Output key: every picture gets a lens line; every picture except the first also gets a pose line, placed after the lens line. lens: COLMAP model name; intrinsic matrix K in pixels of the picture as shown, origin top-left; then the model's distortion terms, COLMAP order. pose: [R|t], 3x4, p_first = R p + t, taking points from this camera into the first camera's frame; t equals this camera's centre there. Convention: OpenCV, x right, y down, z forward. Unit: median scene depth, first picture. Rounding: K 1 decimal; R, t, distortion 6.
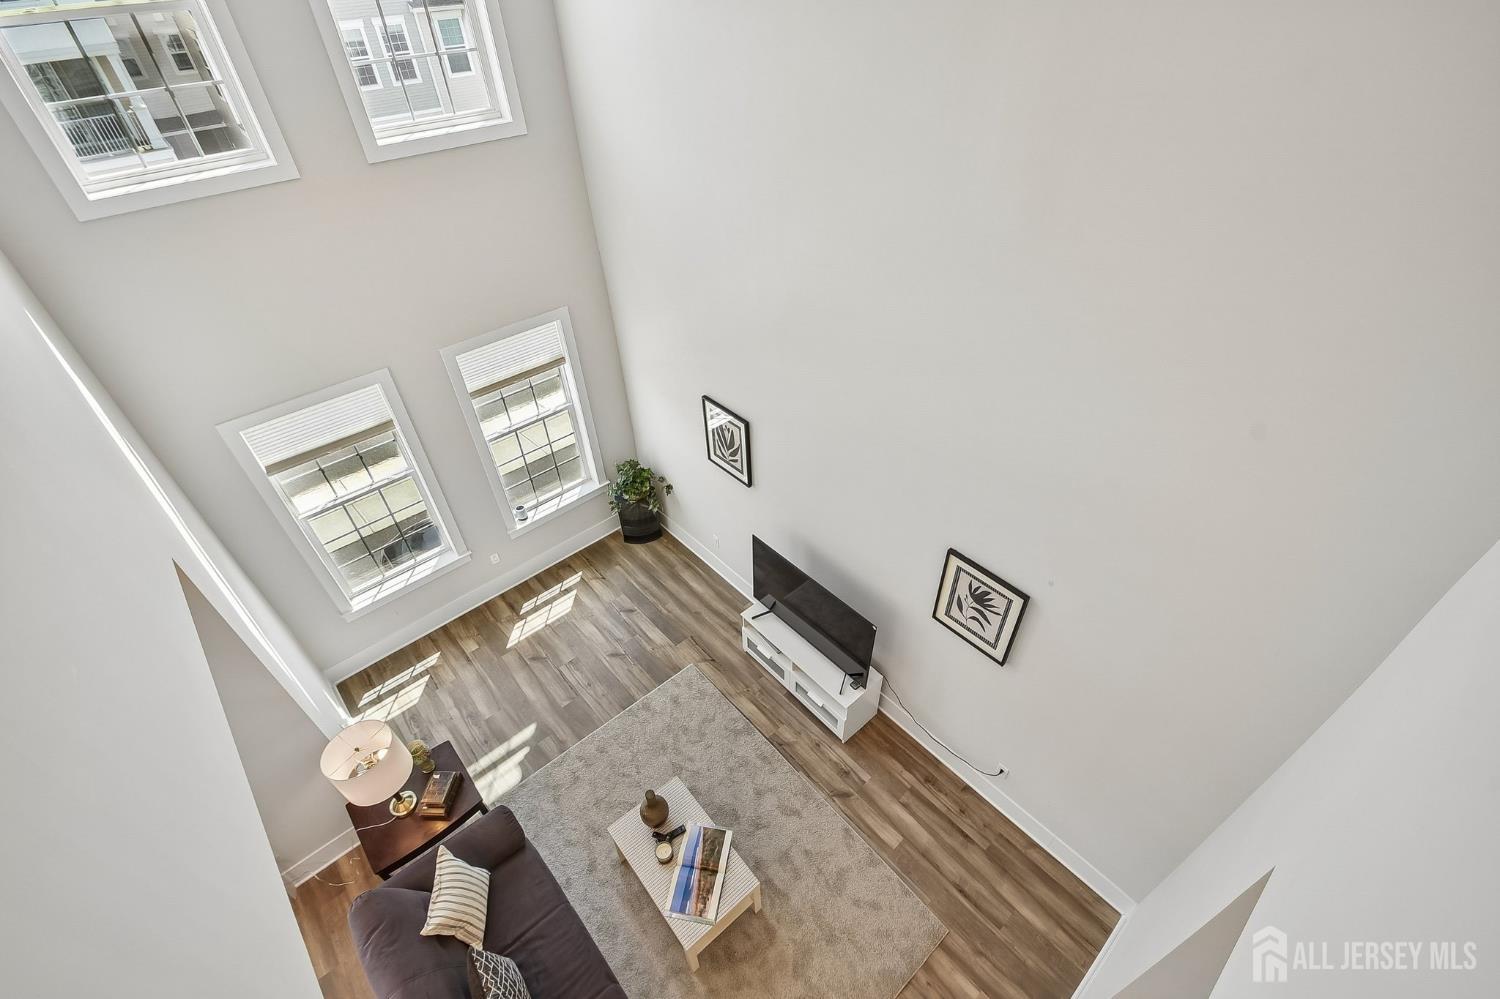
lens RADIAL K [[671.2, 0, 750.0], [0, 671.2, 499.5], [0, 0, 1]] dist [0.000927, 0.006372]
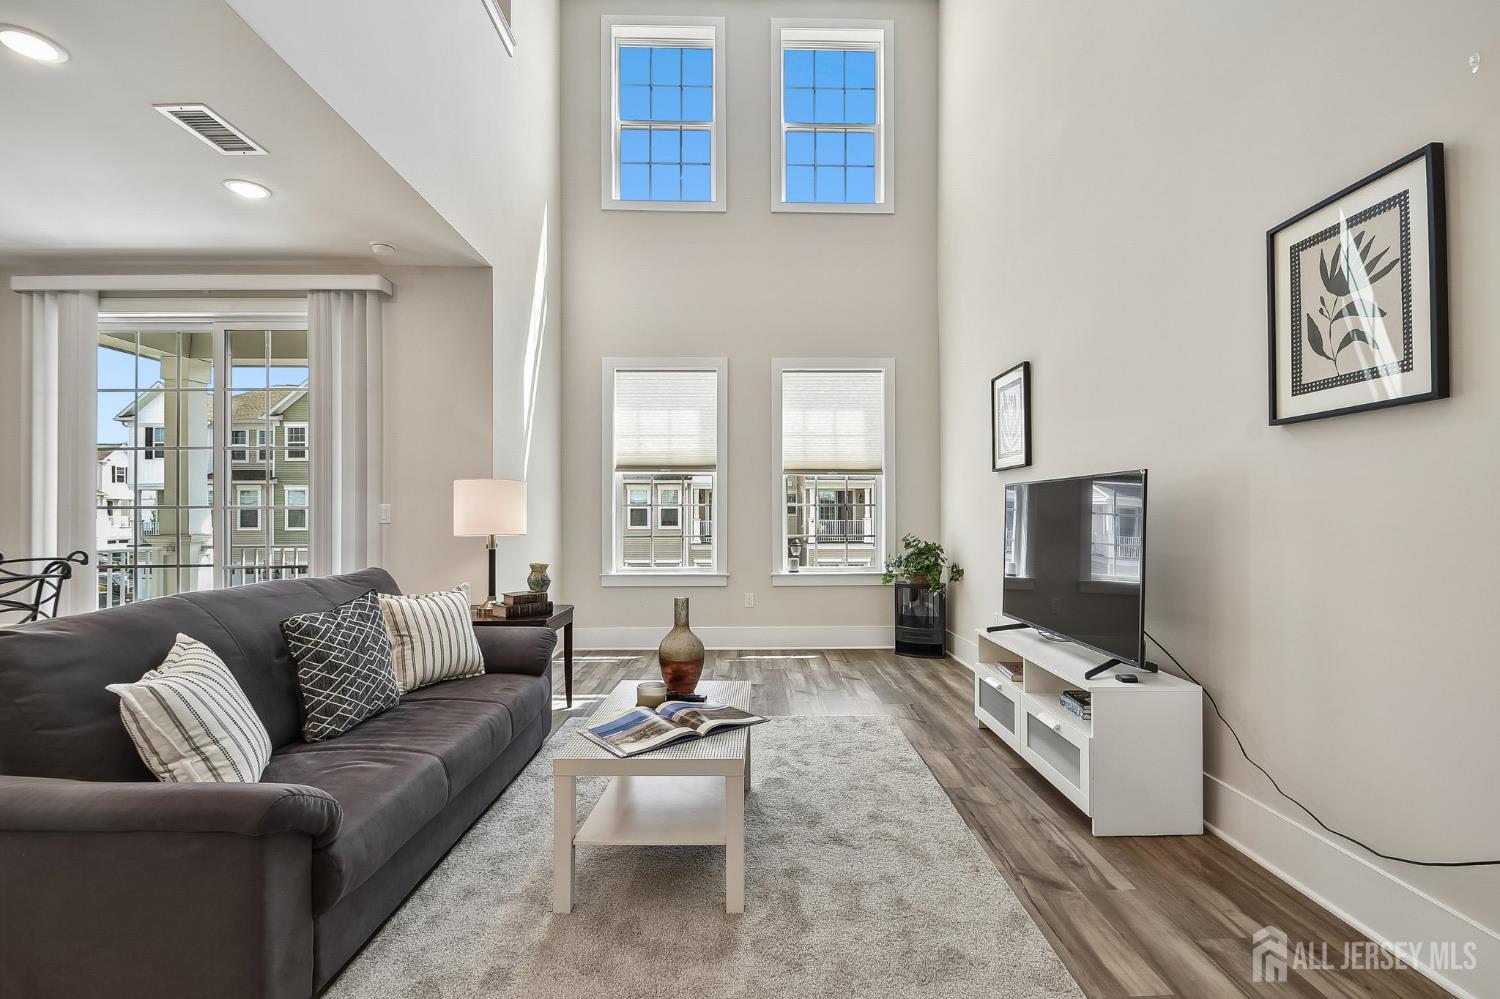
lens RADIAL K [[651.6, 0, 760.9], [0, 651.6, 510.4], [0, 0, 1]] dist [0.010139, -0.014722]
pose [[0.762043, 0.019802, -0.647224, 0.270625], [-0.444670, 0.742584, -0.500836, 0.567691], [0.470701, 0.669460, 0.574686, 0.534561]]
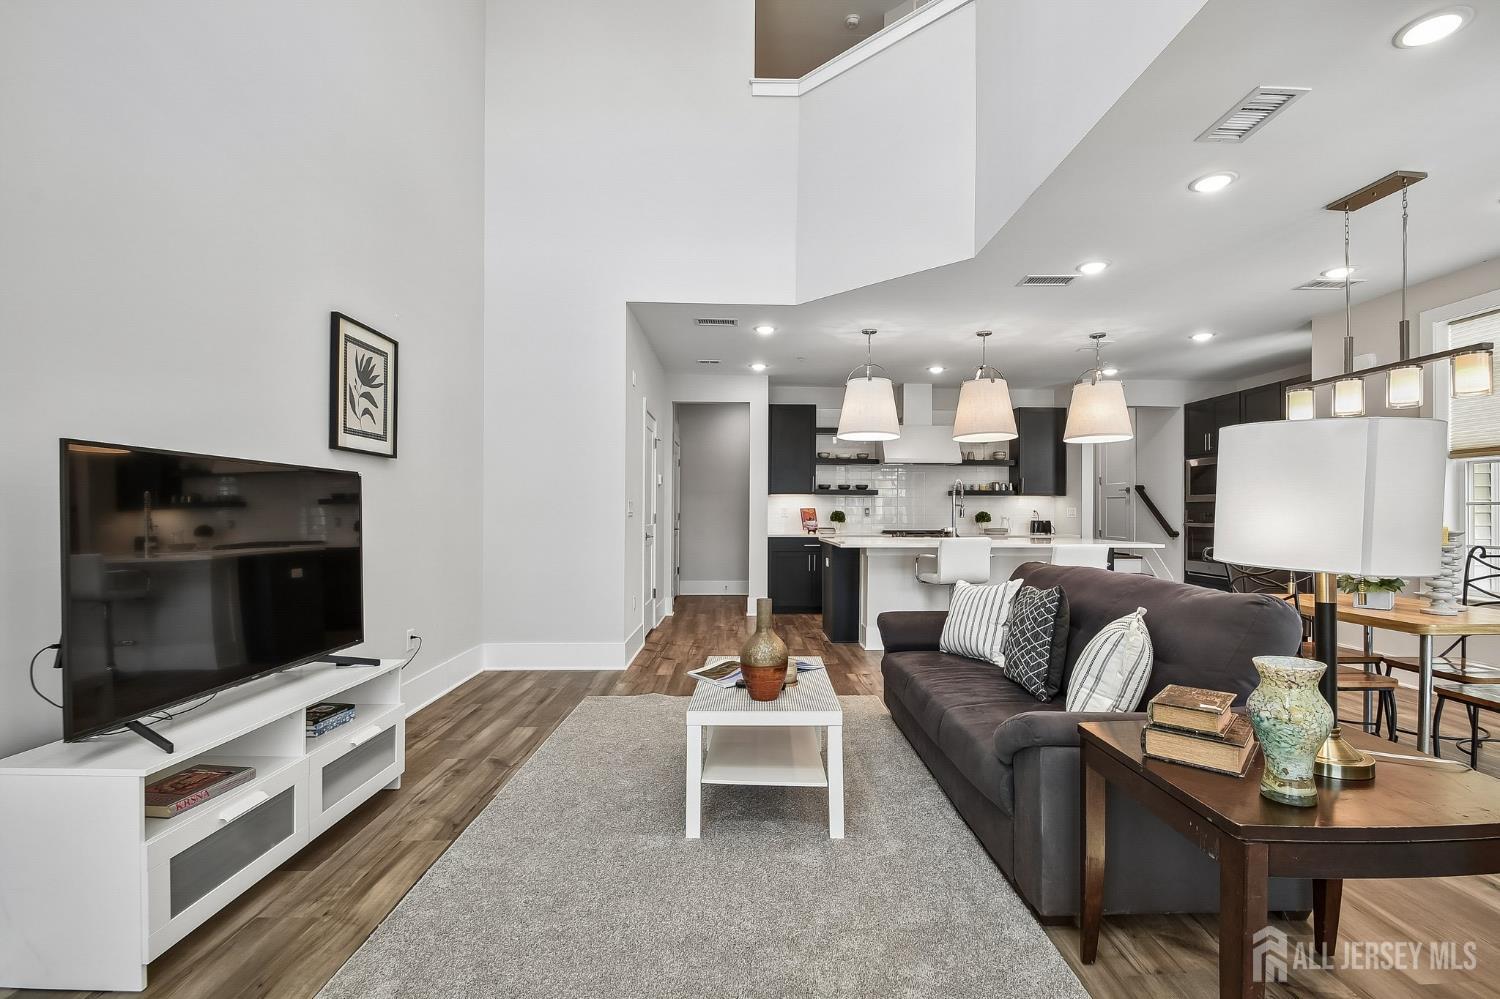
lens RADIAL K [[651.6, 0, 760.9], [0, 651.6, 510.4], [0, 0, 1]] dist [0.010139, -0.014722]
pose [[-0.763839, 0.027975, 0.644800, -0.454041], [0.440949, 0.752154, 0.489722, 0.078064], [-0.471289, 0.658393, -0.586860, 1.115097]]
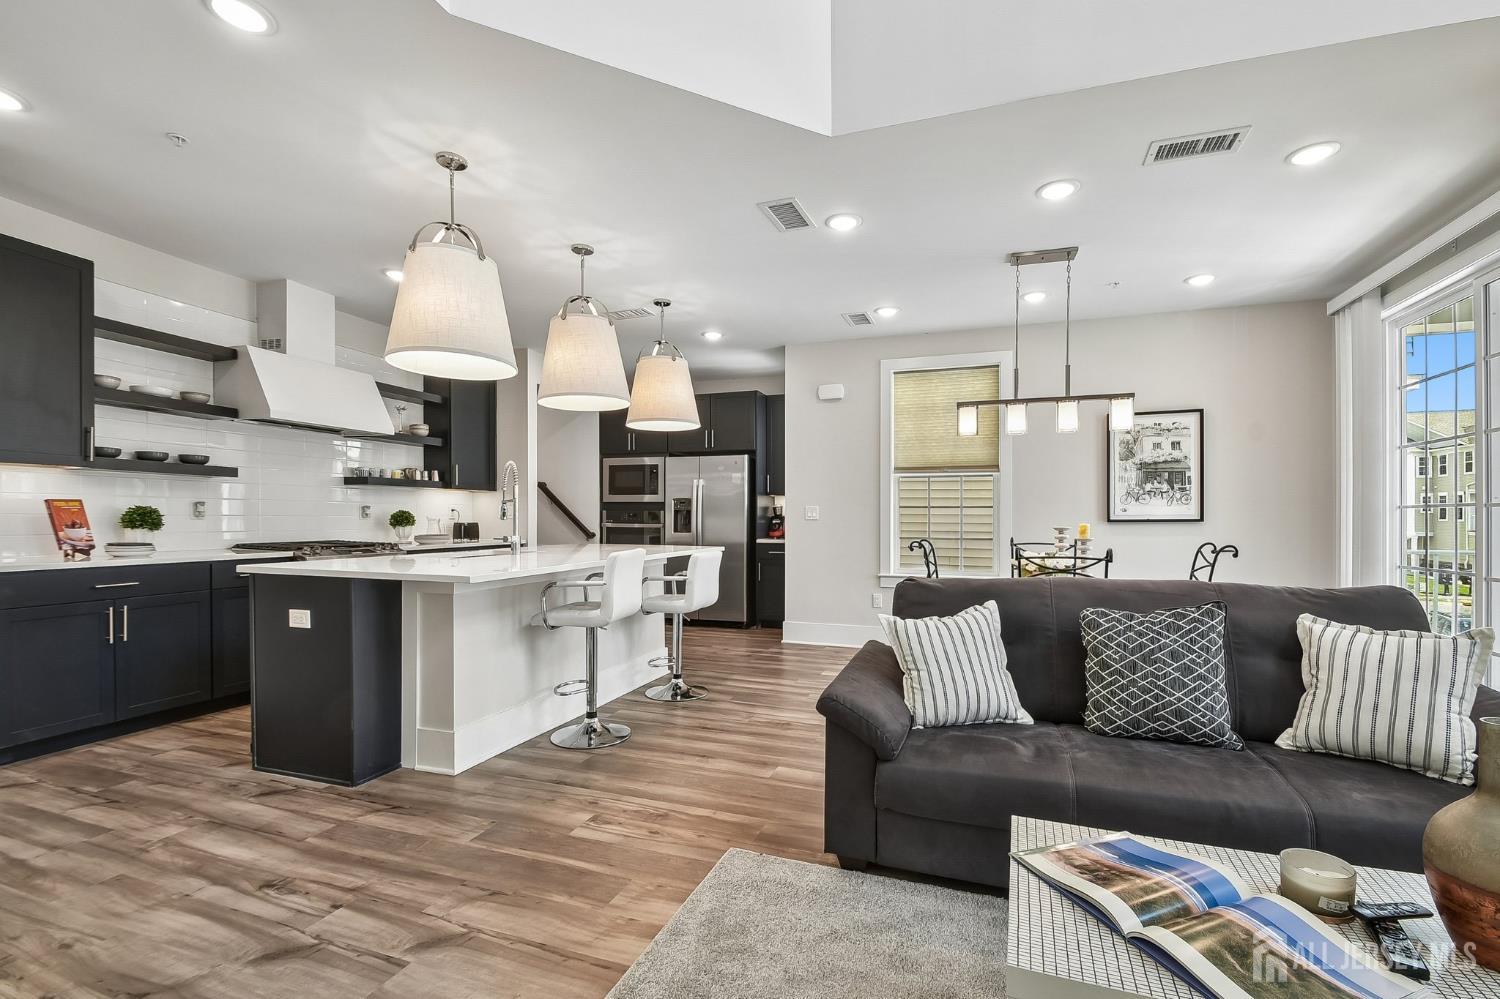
lens RADIAL K [[661.9, 0, 774.7], [0, 661.9, 520.1], [0, 0, 1]] dist [0.013205, 0.000103]
pose [[-0.872666, 0.027229, -0.487557, 0.177871], [-0.308006, 0.744085, 0.592849, 0.277227], [0.378927, 0.667530, -0.640951, 0.867280]]
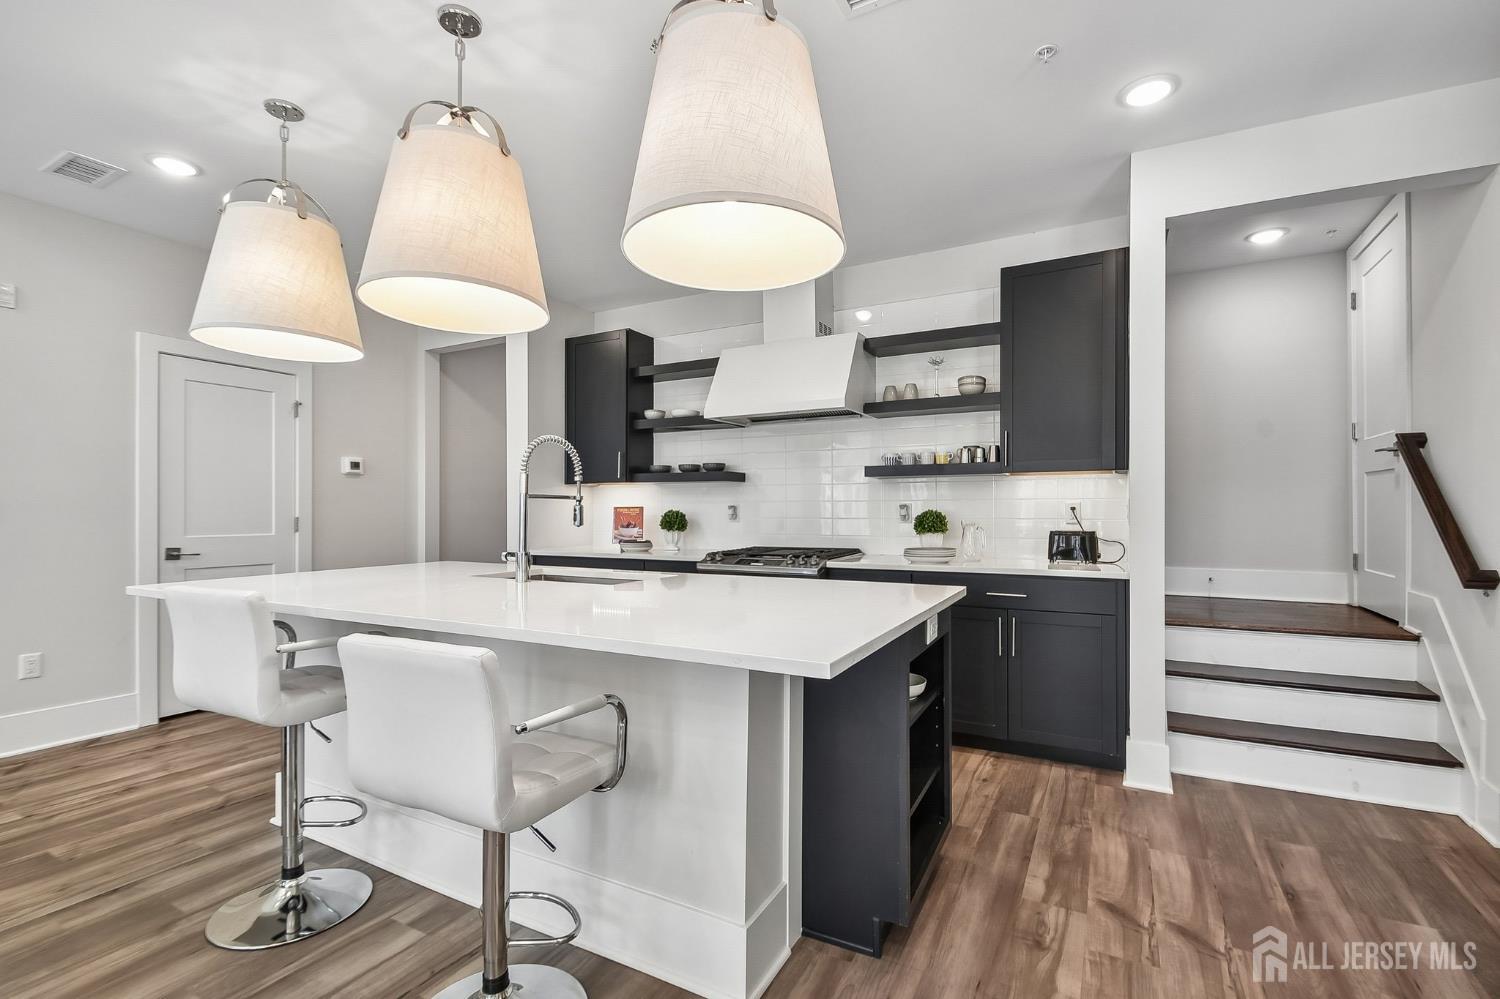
lens RADIAL K [[653.8, 0, 765.3], [0, 653.8, 515.9], [0, 0, 1]] dist [0.009840, -0.013176]
pose [[-0.347279, 0.025000, 0.937428, -0.467998], [0.630180, 0.746506, 0.213547, 0.844741], [-0.694457, 0.664909, -0.275001, 0.245944]]
